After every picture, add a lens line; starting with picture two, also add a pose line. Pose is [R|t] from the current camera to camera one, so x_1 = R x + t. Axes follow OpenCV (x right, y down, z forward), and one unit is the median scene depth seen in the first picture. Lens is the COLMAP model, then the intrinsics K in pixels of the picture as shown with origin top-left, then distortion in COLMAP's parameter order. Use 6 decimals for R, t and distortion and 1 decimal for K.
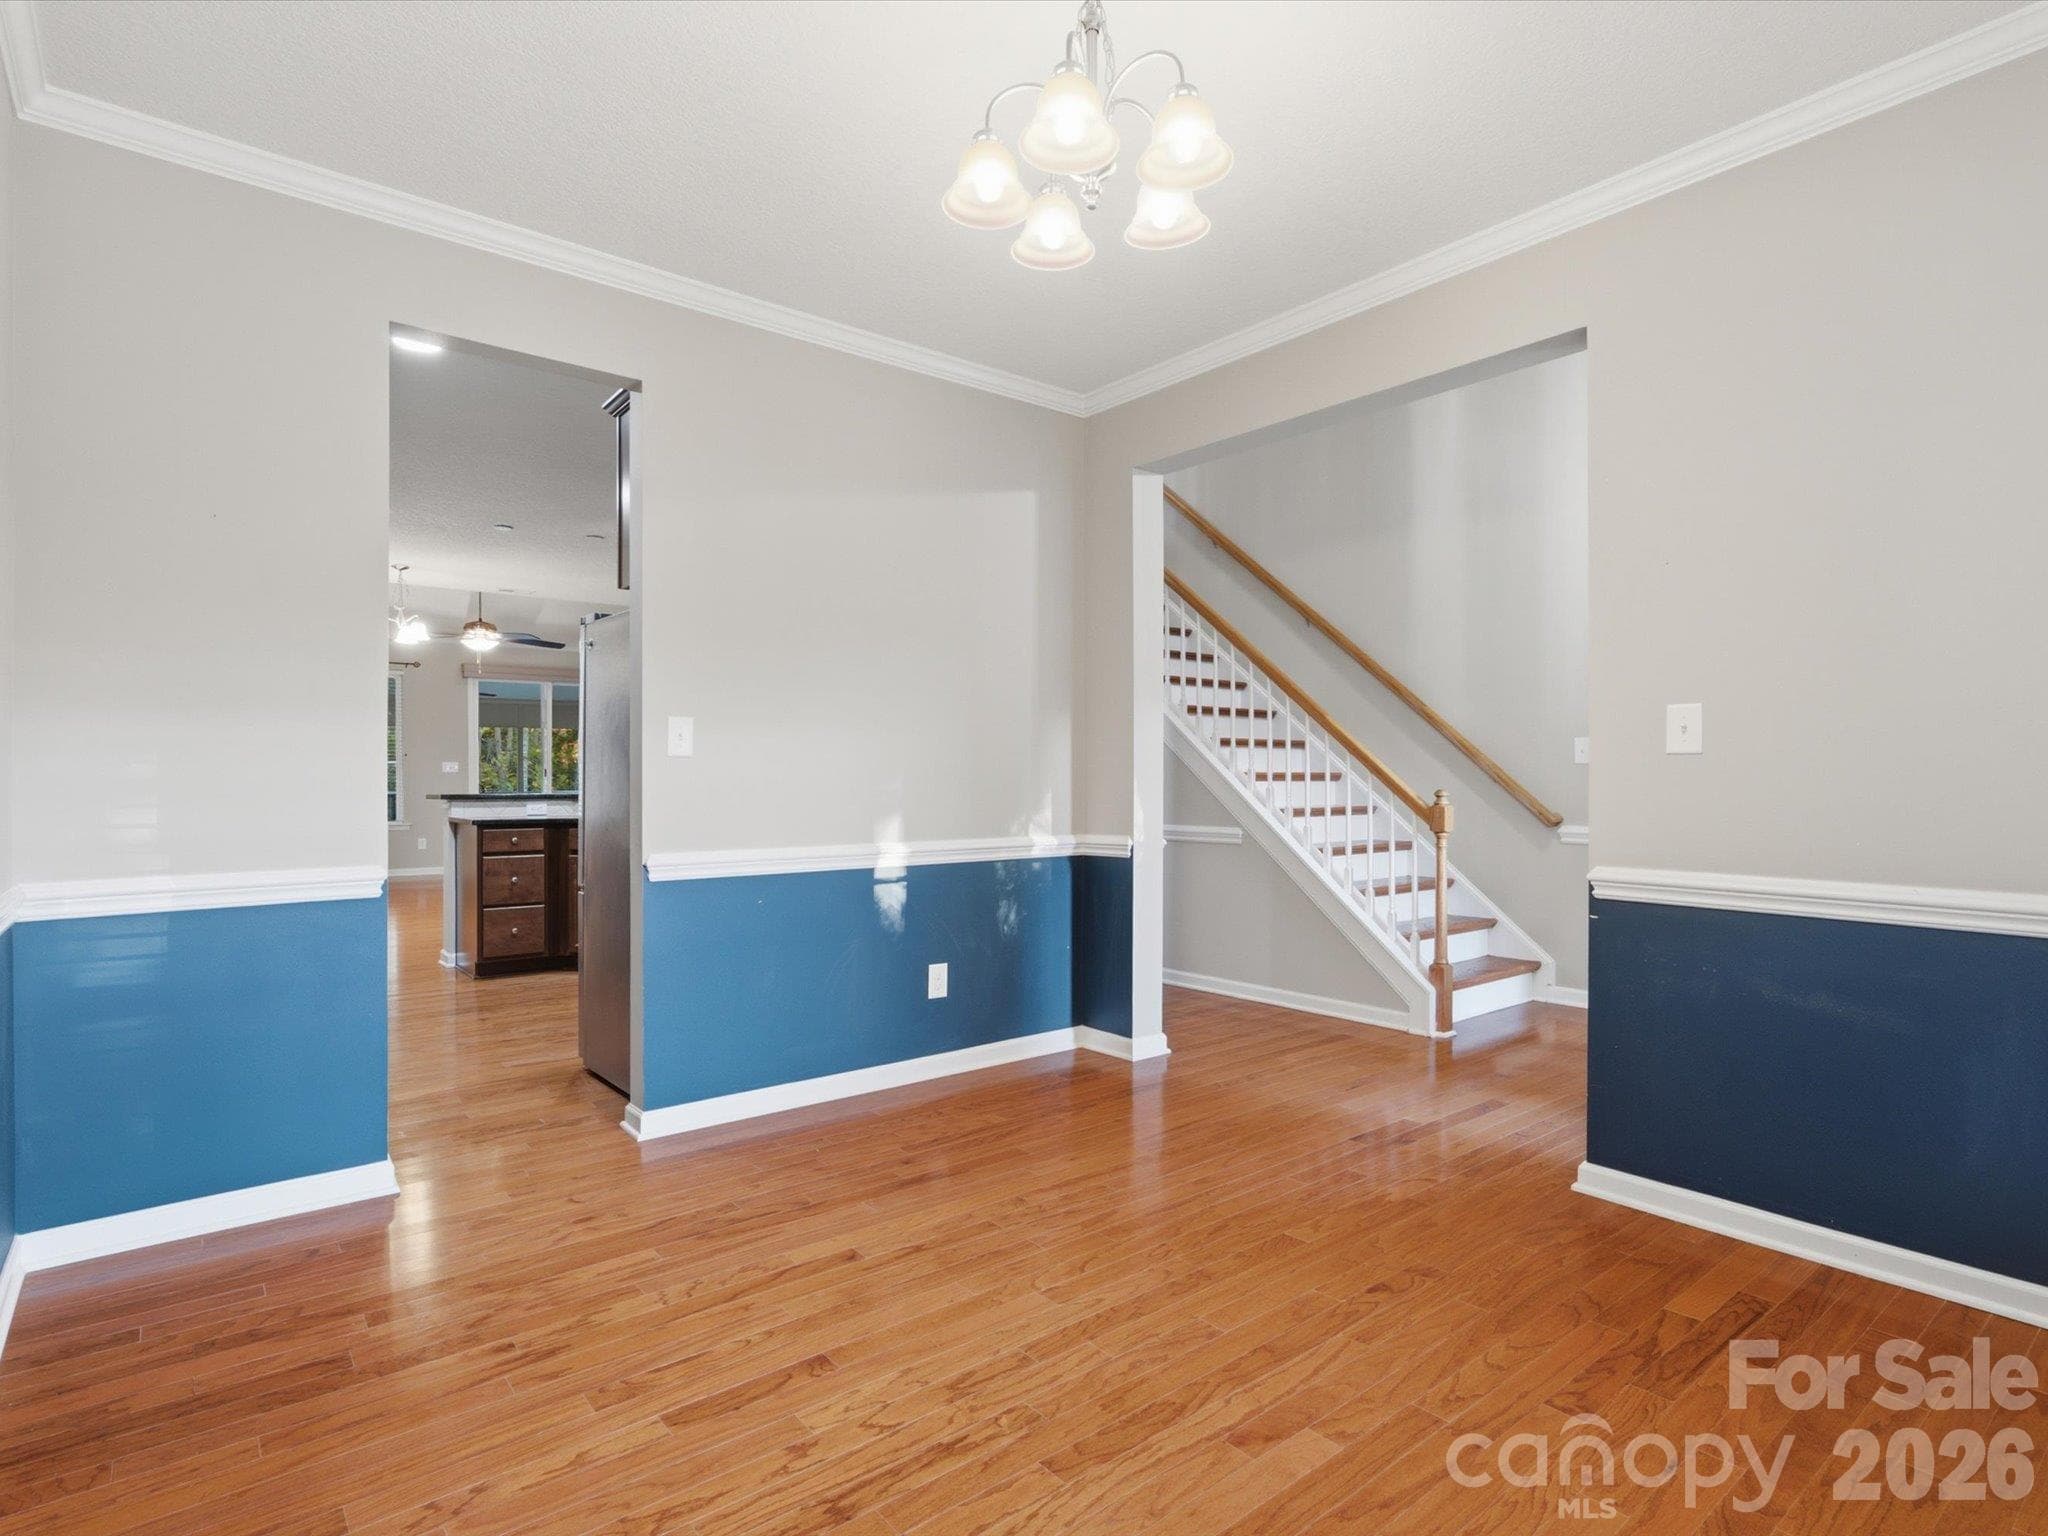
lens RADIAL K [[1073.6, 0, 1020.5], [0, 1073.6, 775.5], [0, 0, 1]] dist [0.002340, 0.000362]
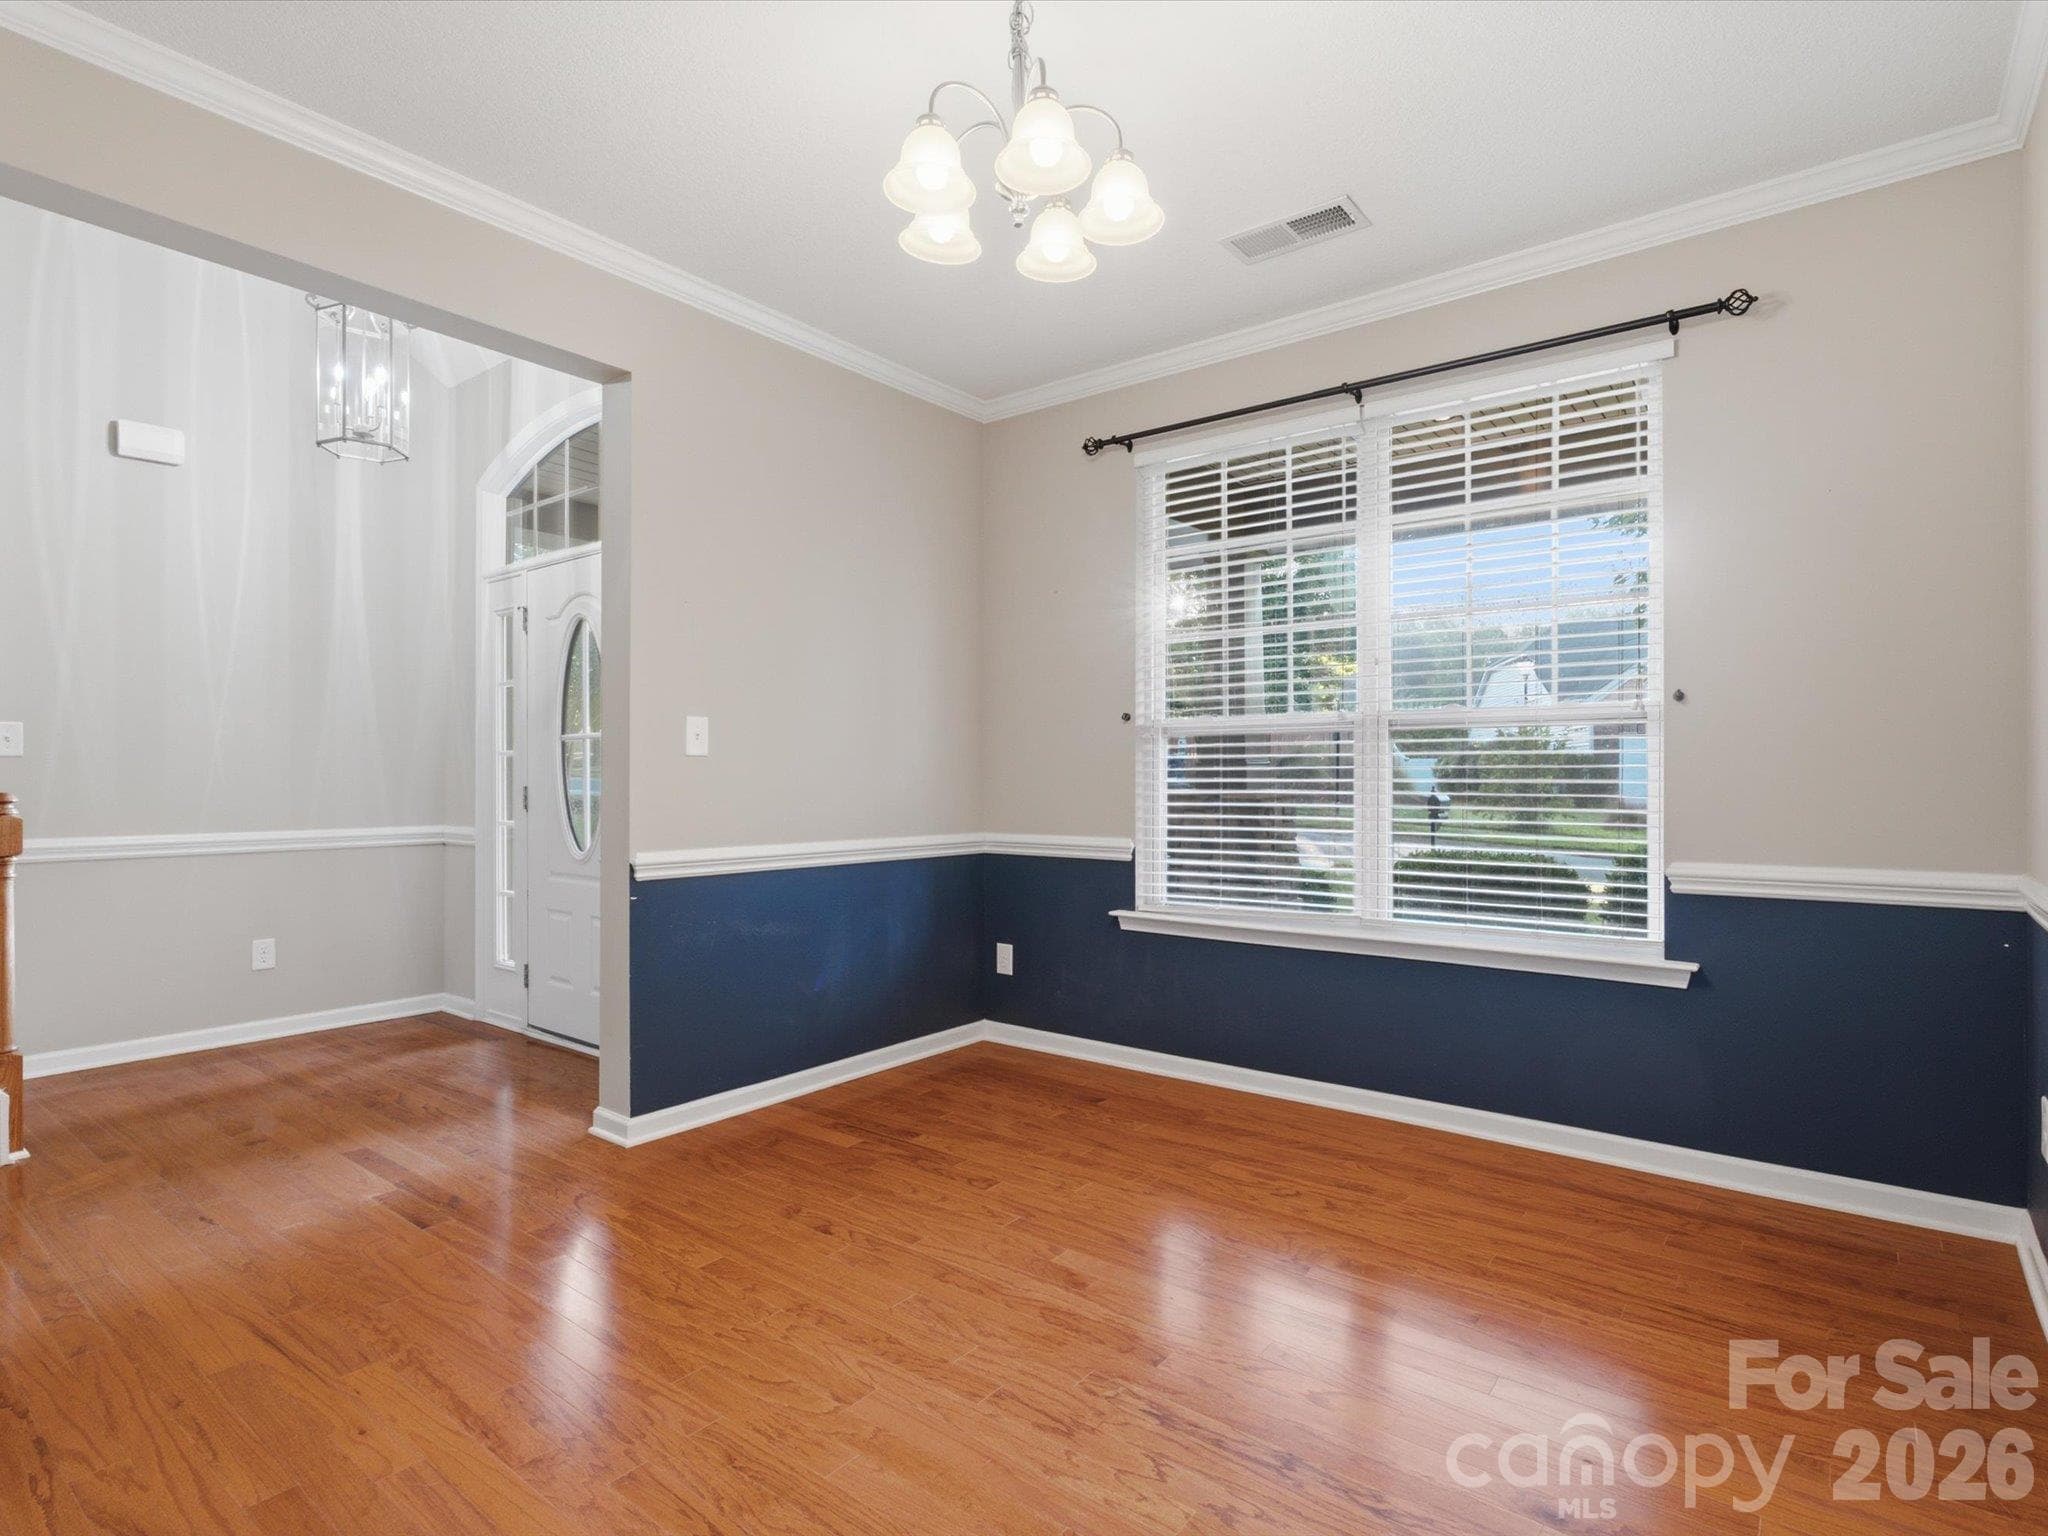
lens RADIAL K [[1063.8, 0, 1030.7], [0, 1063.8, 771.0], [0, 0, 1]] dist [-0.000402, 0.000851]
pose [[-0.238089, 0.006155, 0.971224, -0.781544], [-0.002926, 0.999971, -0.007054, 0.005535], [-0.971239, -0.004521, -0.238064, 1.032331]]
